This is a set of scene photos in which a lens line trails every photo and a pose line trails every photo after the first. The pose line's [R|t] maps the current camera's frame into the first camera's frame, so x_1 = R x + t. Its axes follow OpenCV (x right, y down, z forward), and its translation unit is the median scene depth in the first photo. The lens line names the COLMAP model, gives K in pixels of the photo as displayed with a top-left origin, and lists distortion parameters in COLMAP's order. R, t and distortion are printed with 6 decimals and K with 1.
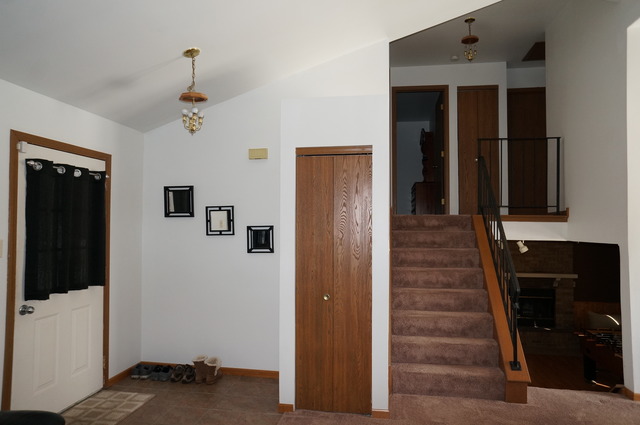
lens RADIAL K [[430.3, 0, 316.6], [0, 430.3, 213.4], [0, 0, 1]] dist [-0.070456, 0.084971]
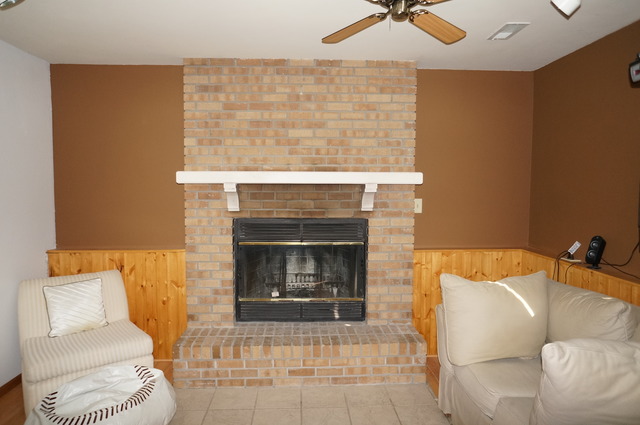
lens RADIAL K [[430.3, 0, 316.6], [0, 430.3, 213.4], [0, 0, 1]] dist [-0.070456, 0.084971]
pose [[0.978699, -0.013480, 0.204857, 0.448073], [-0.006079, 0.995502, 0.094547, 0.140814], [-0.205210, -0.093778, 0.974215, 0.659390]]
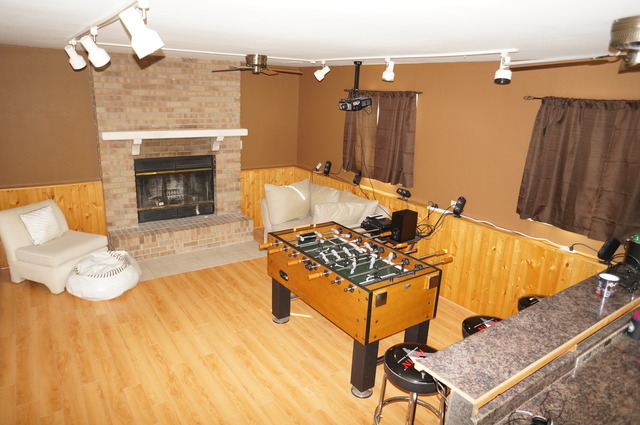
lens RADIAL K [[430.3, 0, 316.6], [0, 430.3, 213.4], [0, 0, 1]] dist [-0.070456, 0.084971]
pose [[0.718526, -0.167786, 0.674958, 0.235903], [-0.058990, 0.952265, 0.299518, 0.065293], [-0.692994, -0.255027, 0.674330, 0.460167]]
